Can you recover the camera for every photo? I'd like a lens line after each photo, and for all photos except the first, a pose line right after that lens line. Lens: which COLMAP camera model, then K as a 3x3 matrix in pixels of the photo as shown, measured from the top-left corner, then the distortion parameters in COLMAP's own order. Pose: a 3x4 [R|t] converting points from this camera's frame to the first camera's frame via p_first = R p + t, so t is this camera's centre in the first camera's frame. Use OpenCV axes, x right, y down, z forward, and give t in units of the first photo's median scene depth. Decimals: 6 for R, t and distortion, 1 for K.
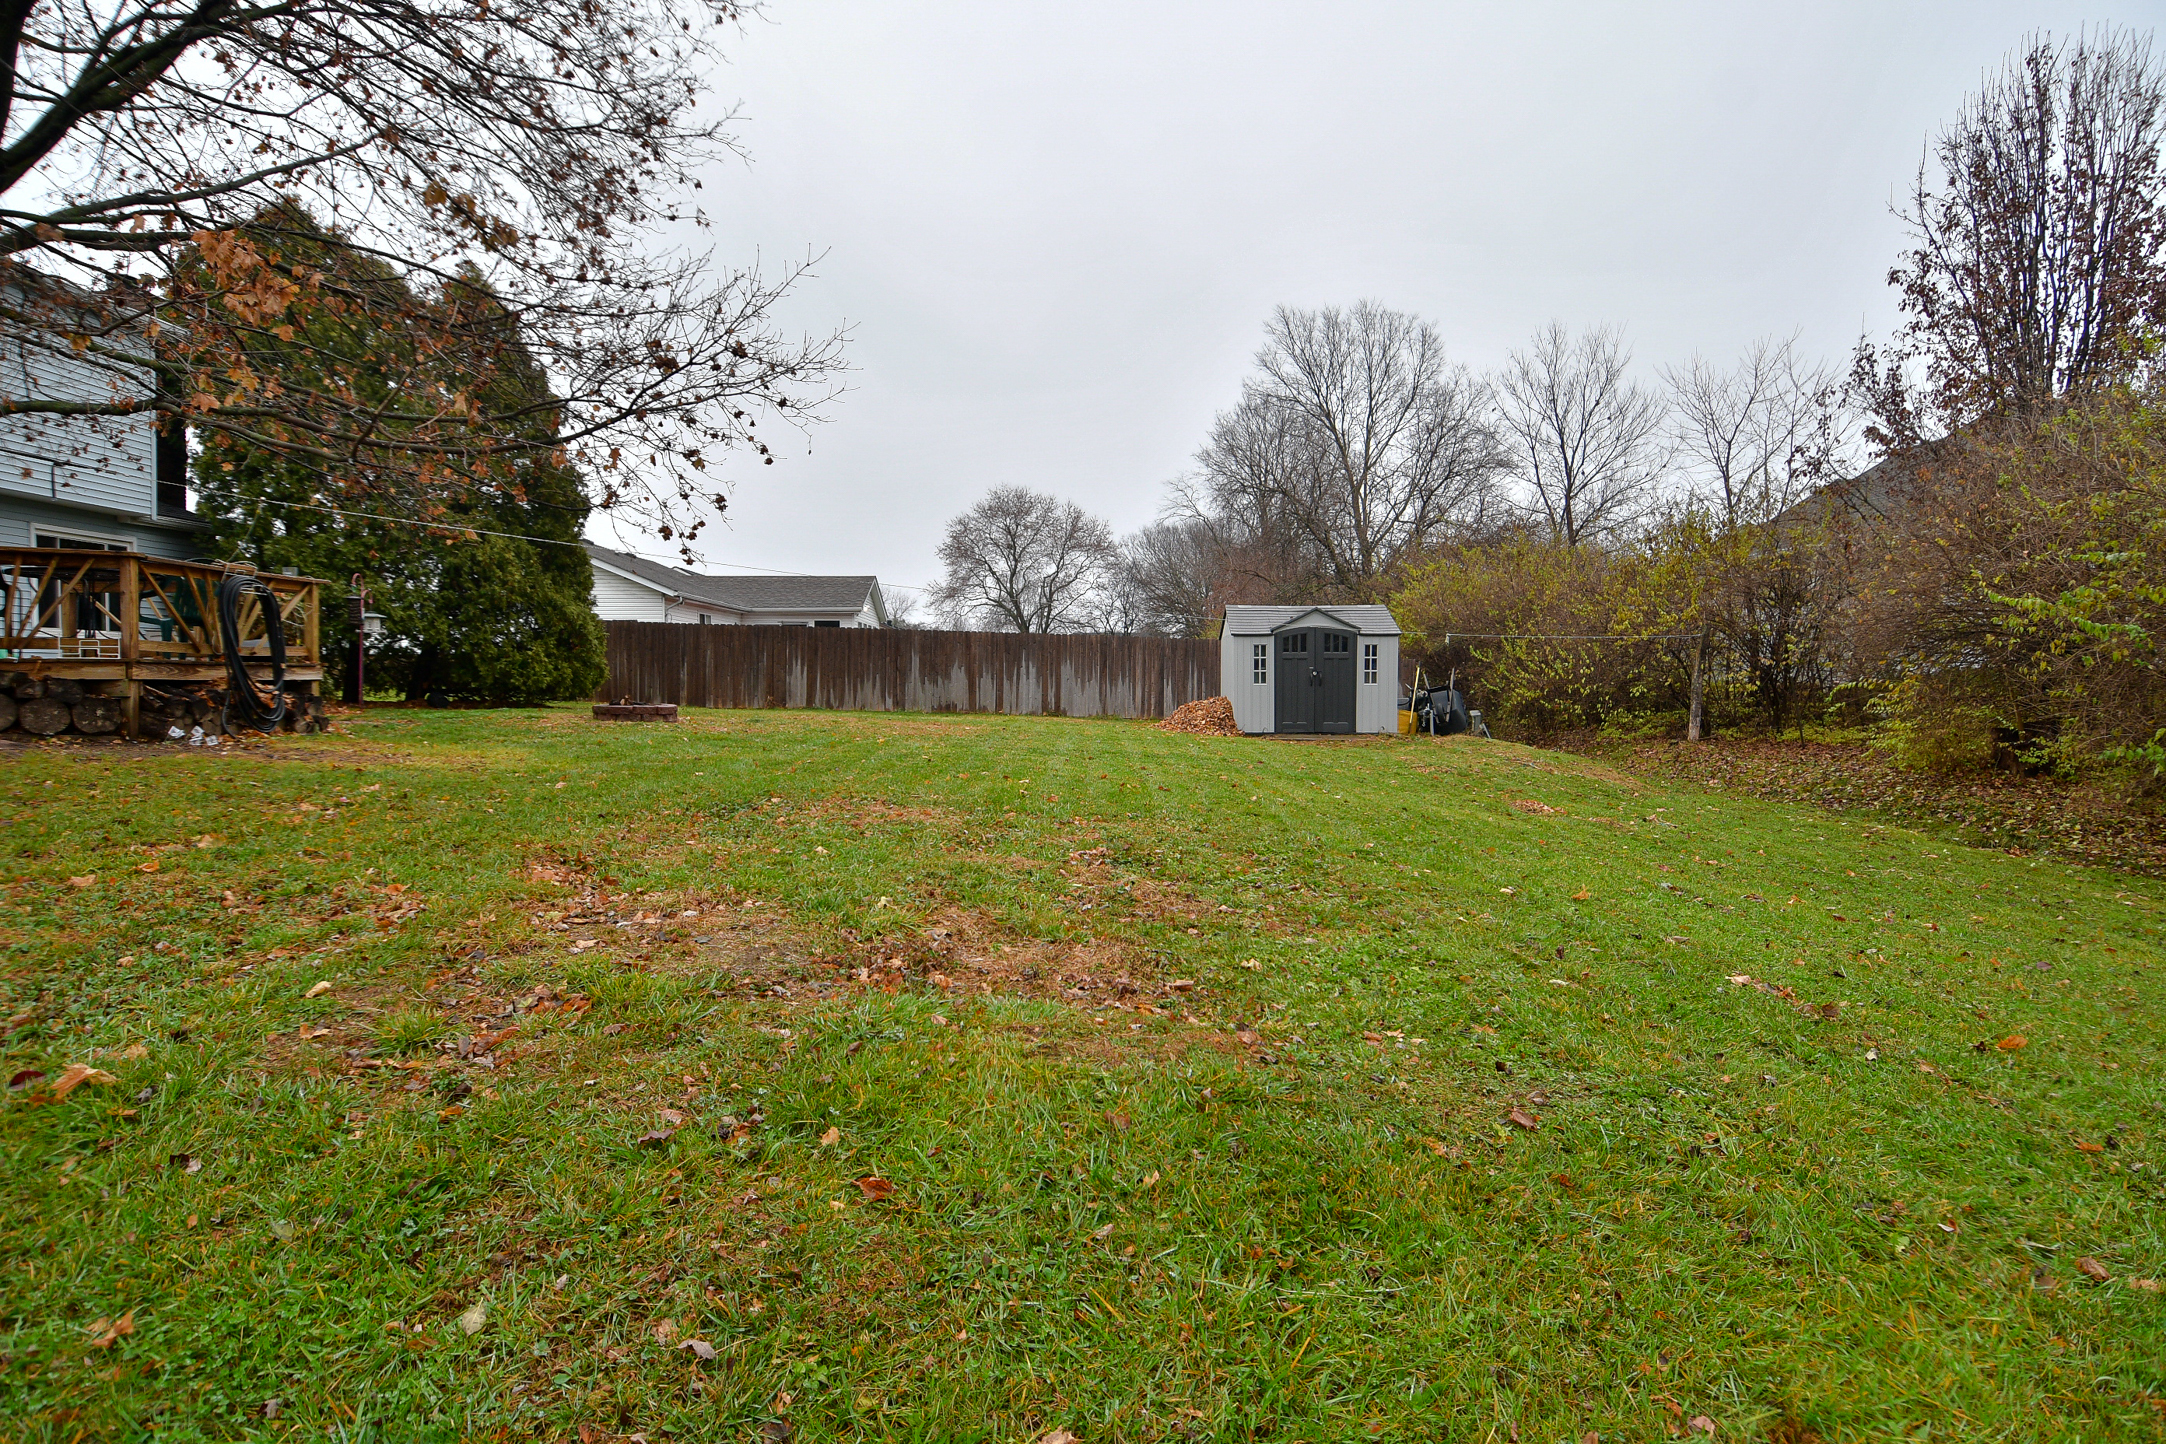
lens RADIAL K [[1121.3, 0, 1091.9], [0, 1121.3, 707.7], [0, 0, 1]] dist [0.039511, -0.045483]
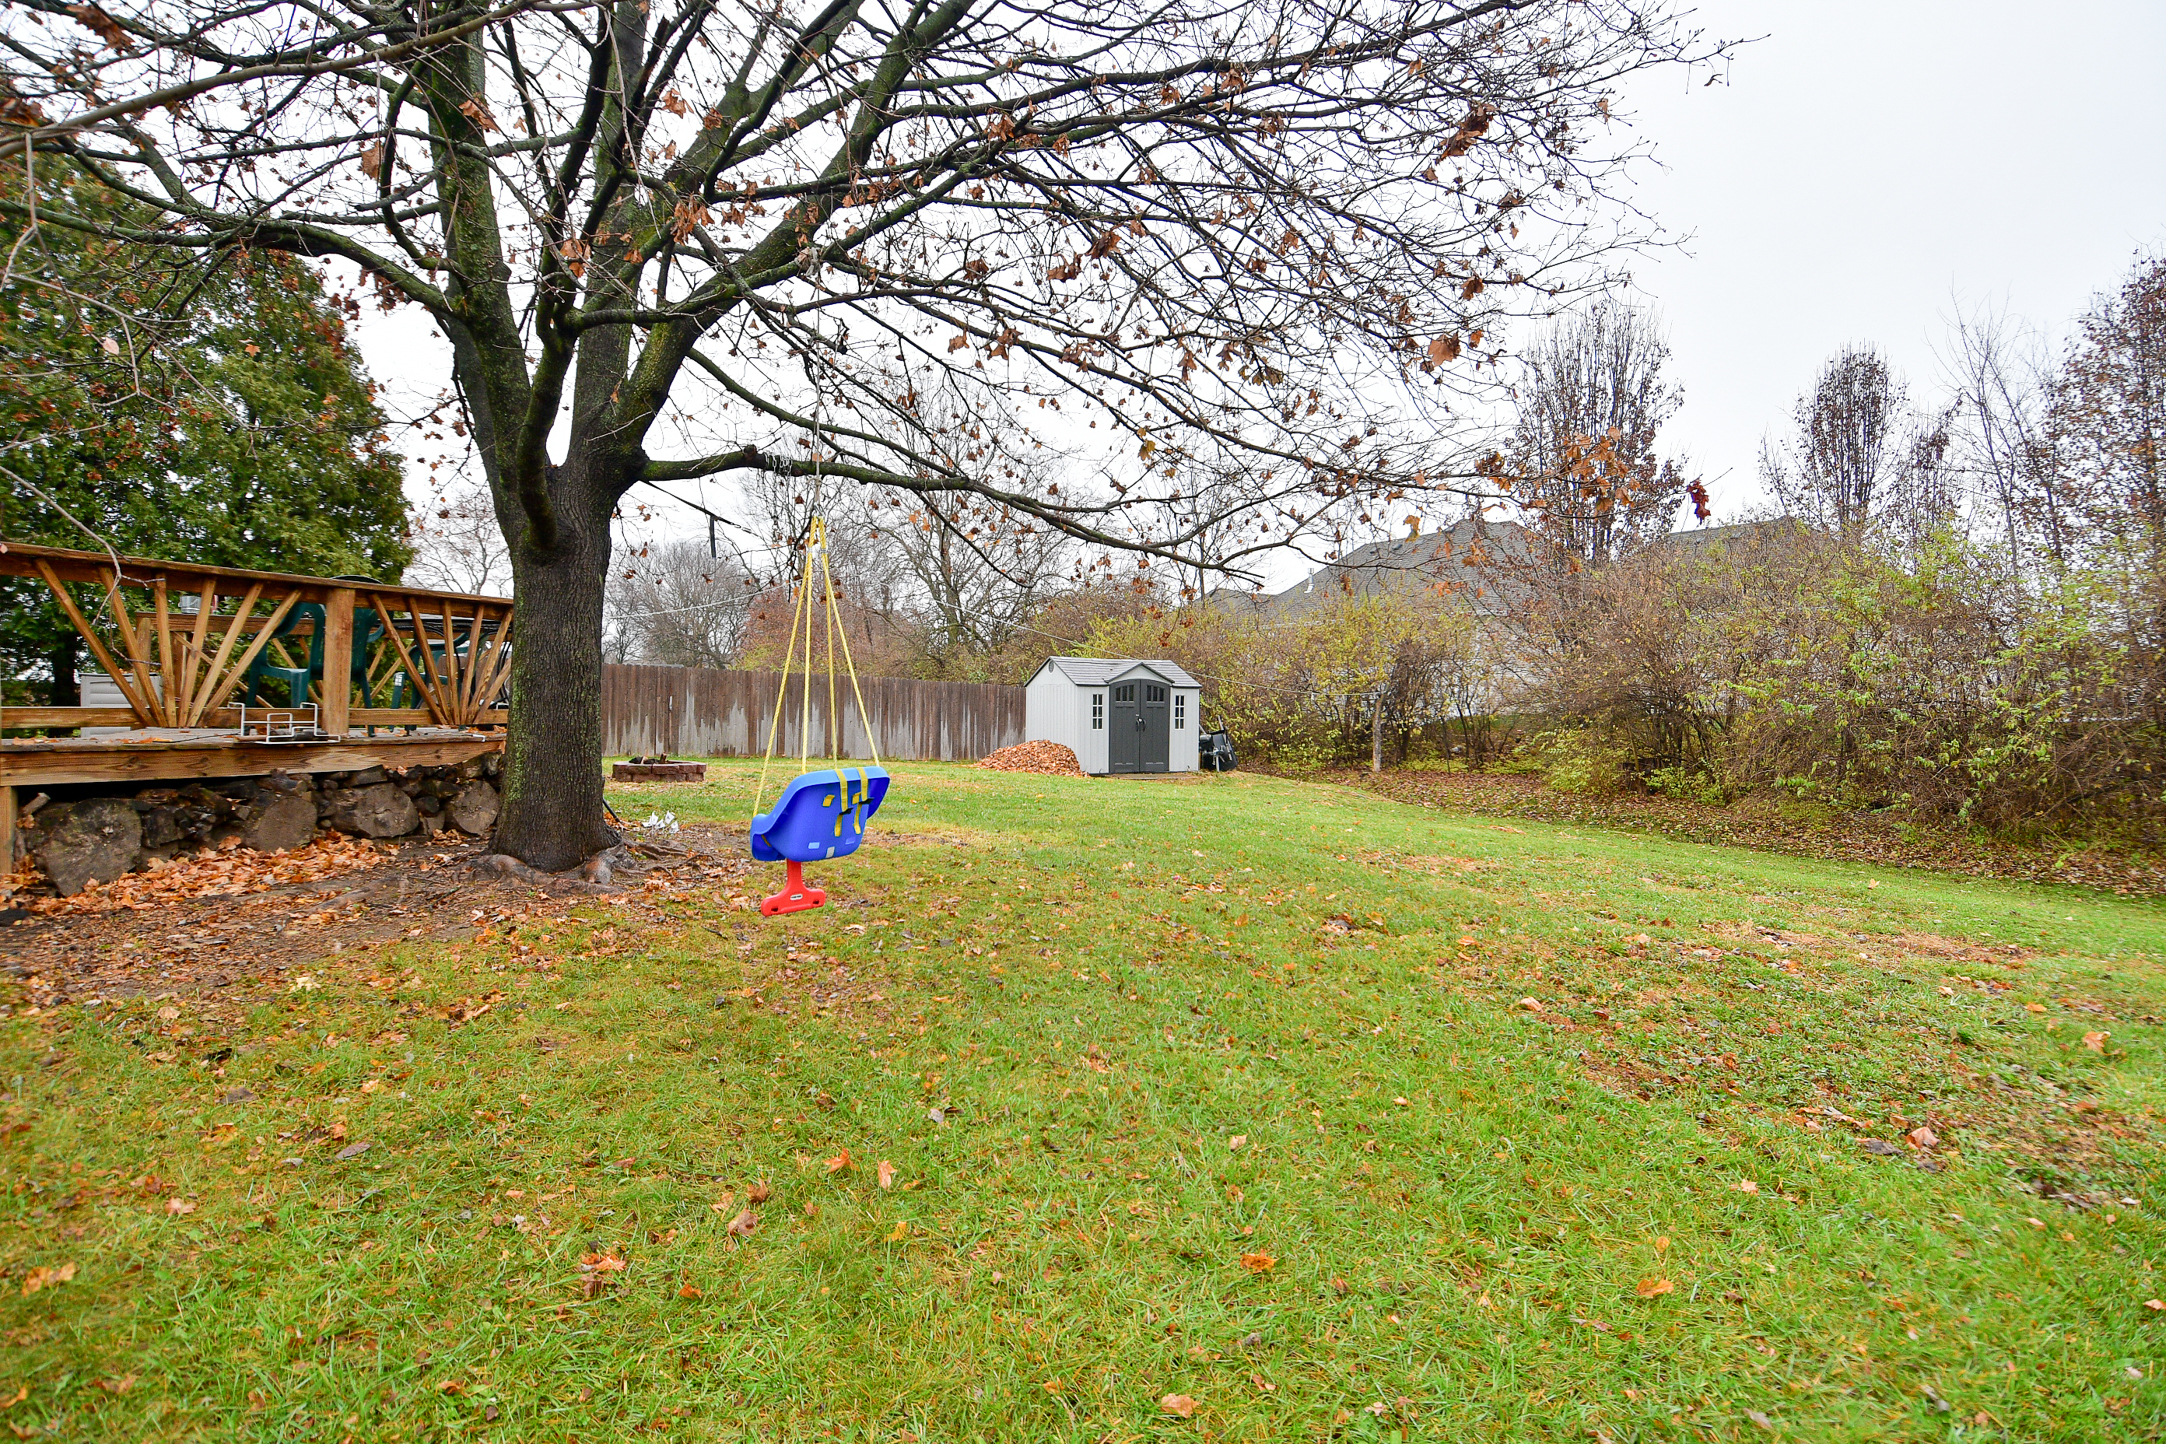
lens RADIAL K [[1121.3, 0, 1091.9], [0, 1121.3, 707.7], [0, 0, 1]] dist [0.039511, -0.045483]
pose [[0.861915, 0.007199, 0.507002, -0.342293], [0.004164, 0.999765, -0.021276, -0.015672], [-0.507036, 0.020449, 0.861682, 0.038710]]
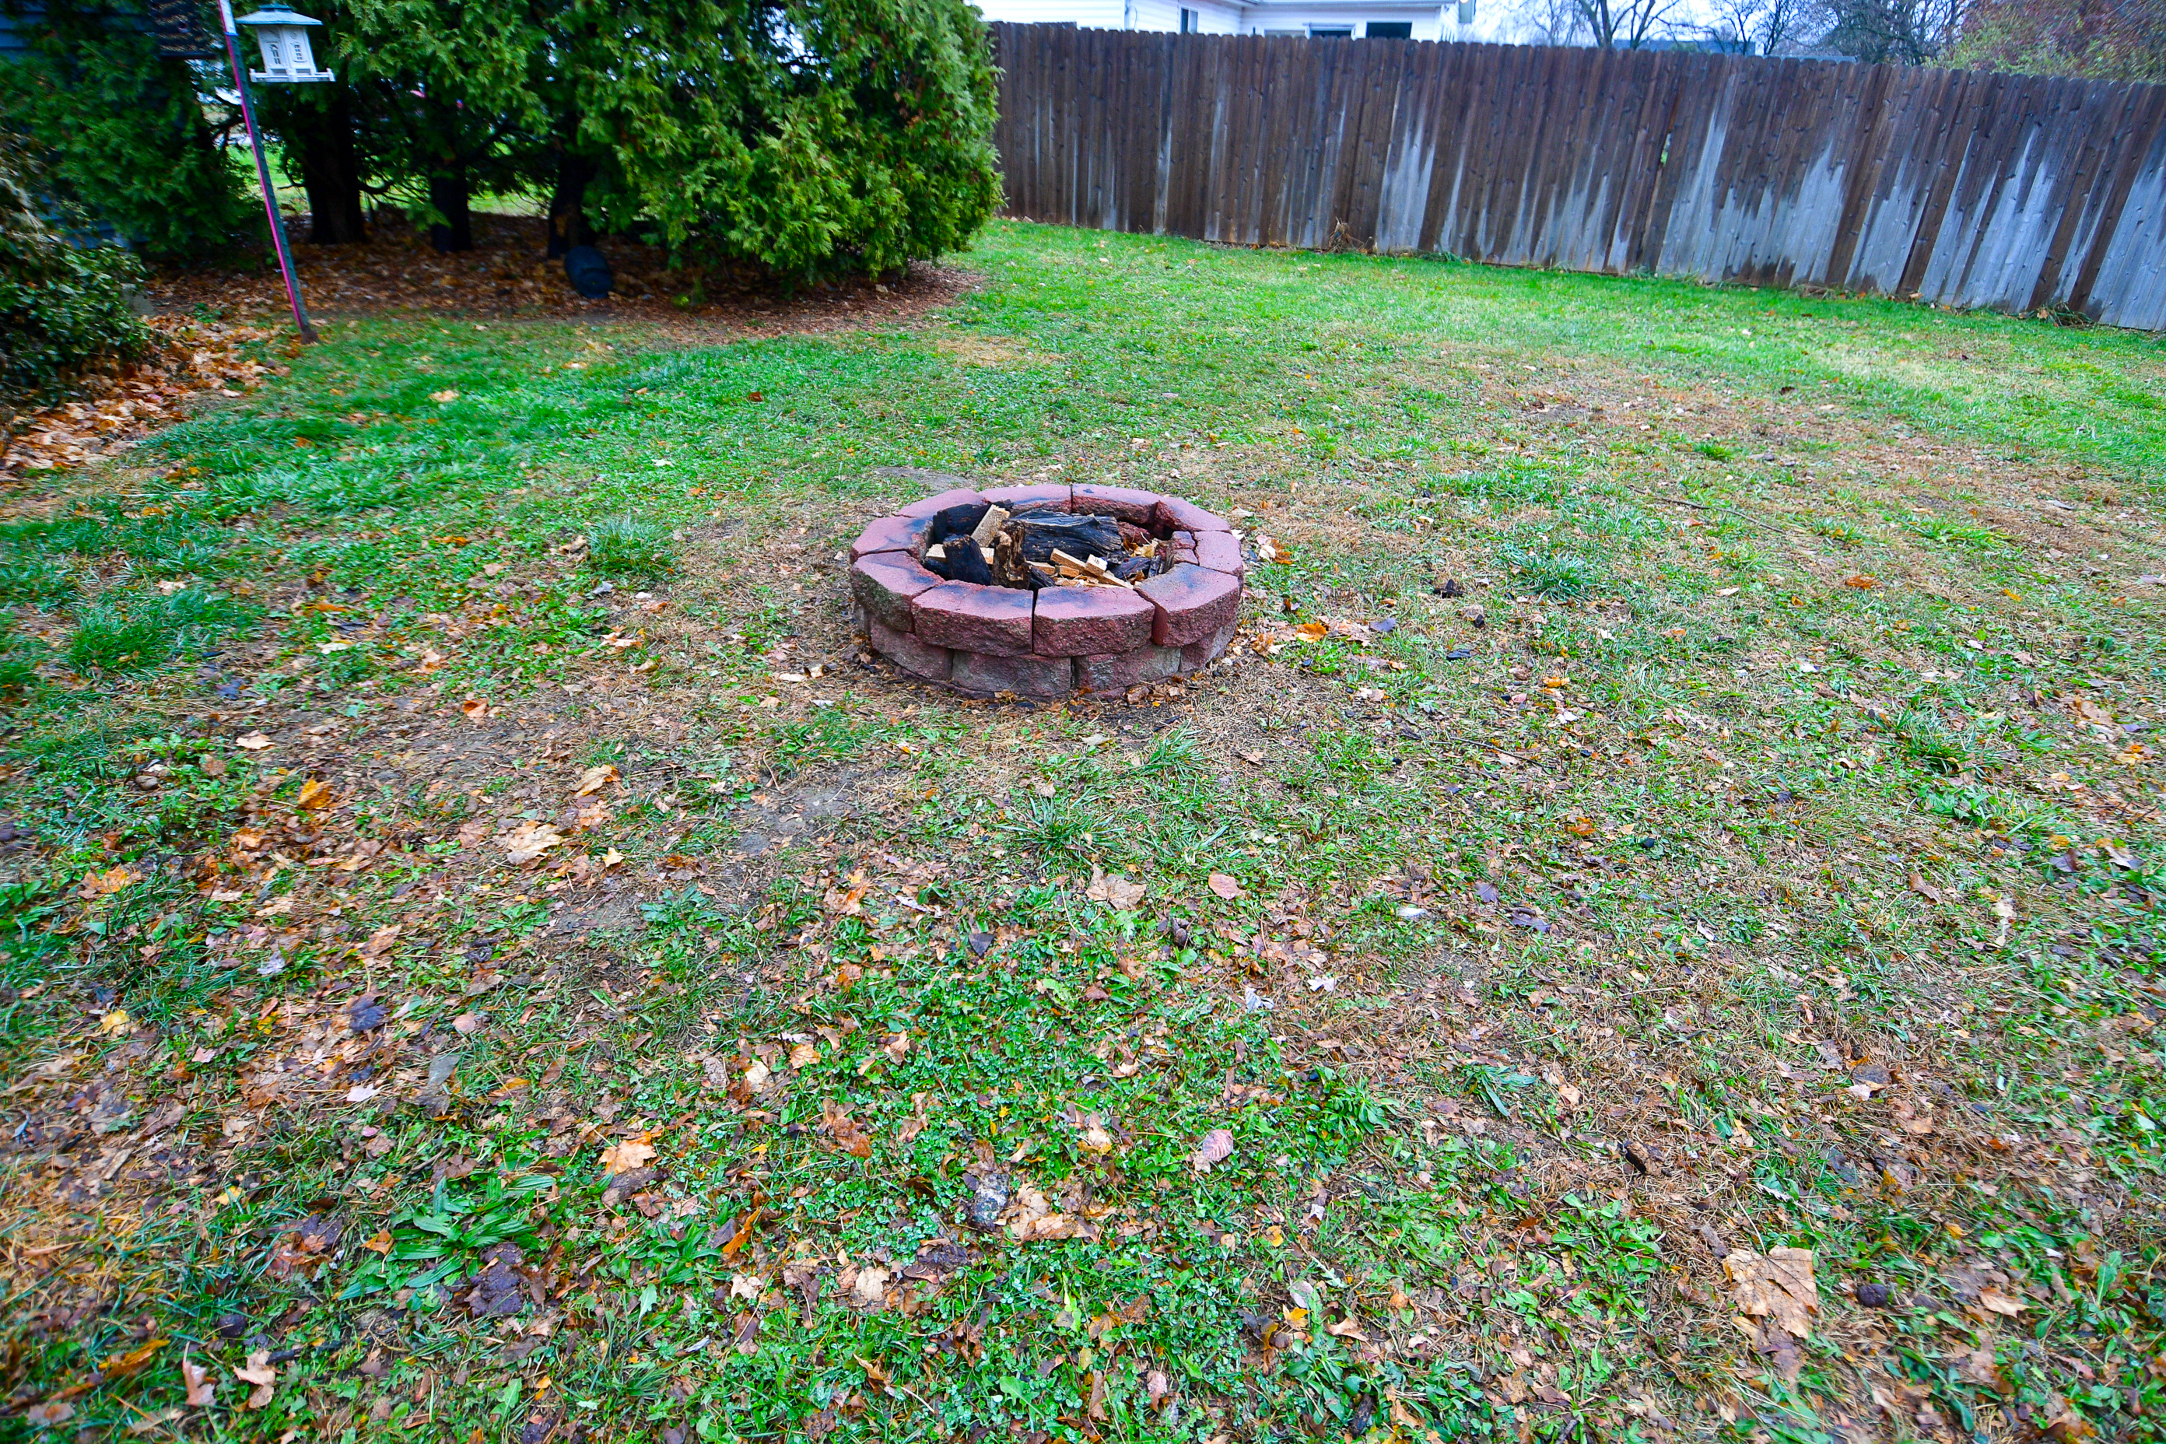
lens RADIAL K [[1121.3, 0, 1091.9], [0, 1121.3, 707.7], [0, 0, 1]] dist [0.039511, -0.045483]
pose [[0.932806, 0.189003, -0.306841, -0.203038], [-0.030001, 0.889209, 0.456517, -0.040364], [0.359128, -0.416637, 0.835129, 0.501927]]
